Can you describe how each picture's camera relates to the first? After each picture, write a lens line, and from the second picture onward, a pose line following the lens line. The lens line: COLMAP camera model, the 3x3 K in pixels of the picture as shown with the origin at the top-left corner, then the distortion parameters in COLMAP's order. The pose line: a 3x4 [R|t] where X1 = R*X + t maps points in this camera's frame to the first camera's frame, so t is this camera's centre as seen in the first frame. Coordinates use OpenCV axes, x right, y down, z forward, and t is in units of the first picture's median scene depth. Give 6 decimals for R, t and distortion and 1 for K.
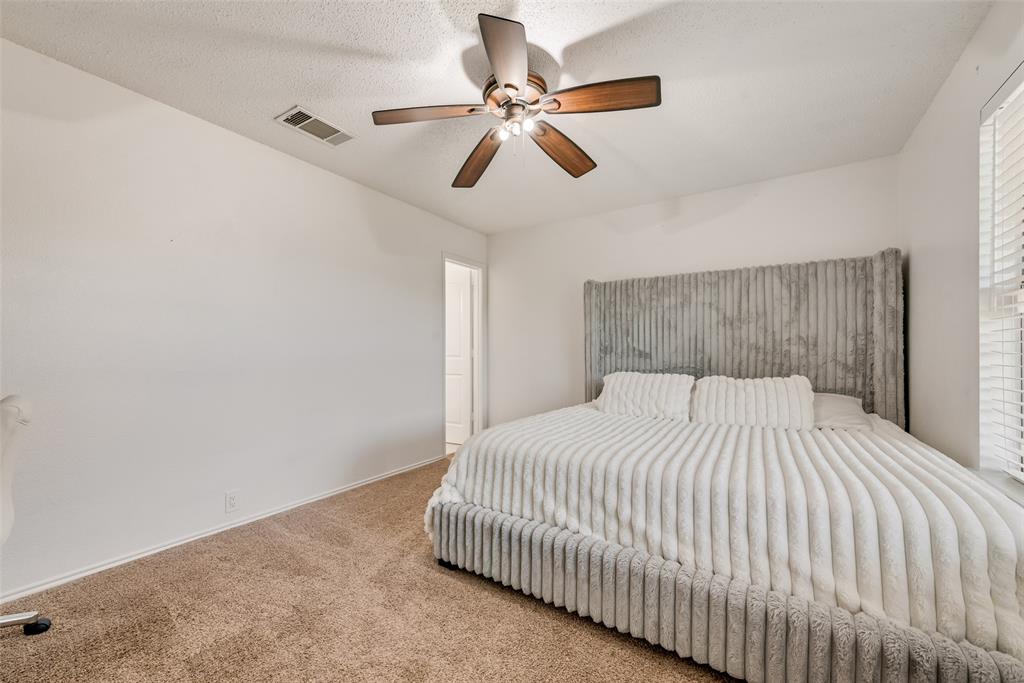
lens RADIAL K [[403.5, 0, 512.2], [0, 403.5, 352.1], [0, 0, 1]] dist [0.003341, 0.000096]
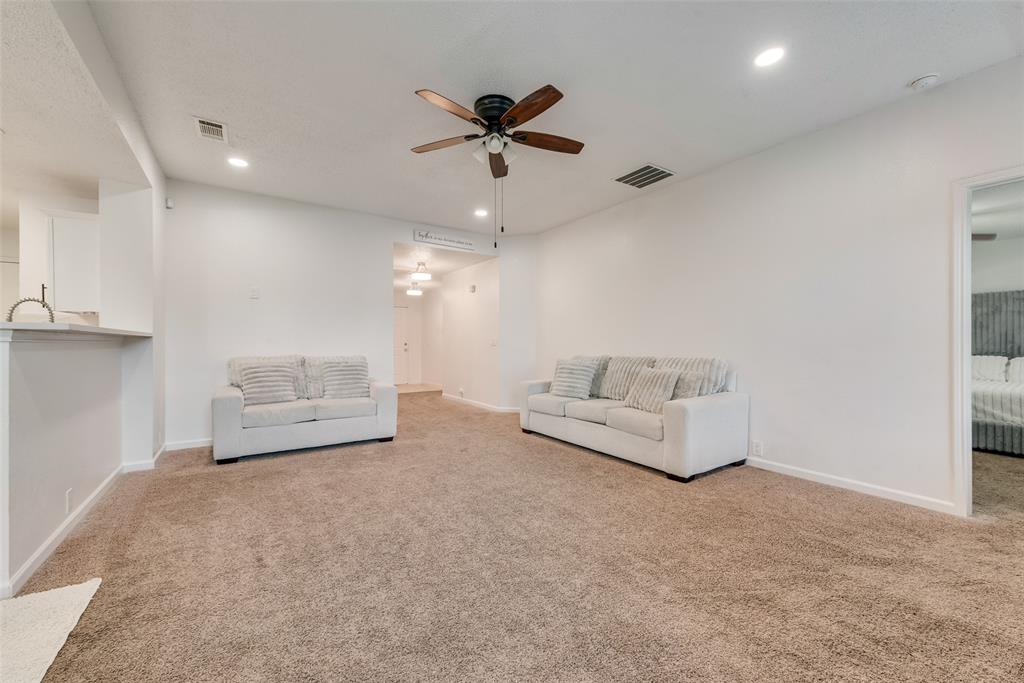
lens RADIAL K [[405.5, 0, 513.2], [0, 405.5, 344.0], [0, 0, 1]] dist [-0.000239, -0.000214]
pose [[0.917036, -0.001593, -0.398801, -0.667201], [0.000145, 0.999993, -0.003659, 0.009512], [0.398804, 0.003298, 0.917030, -1.193698]]
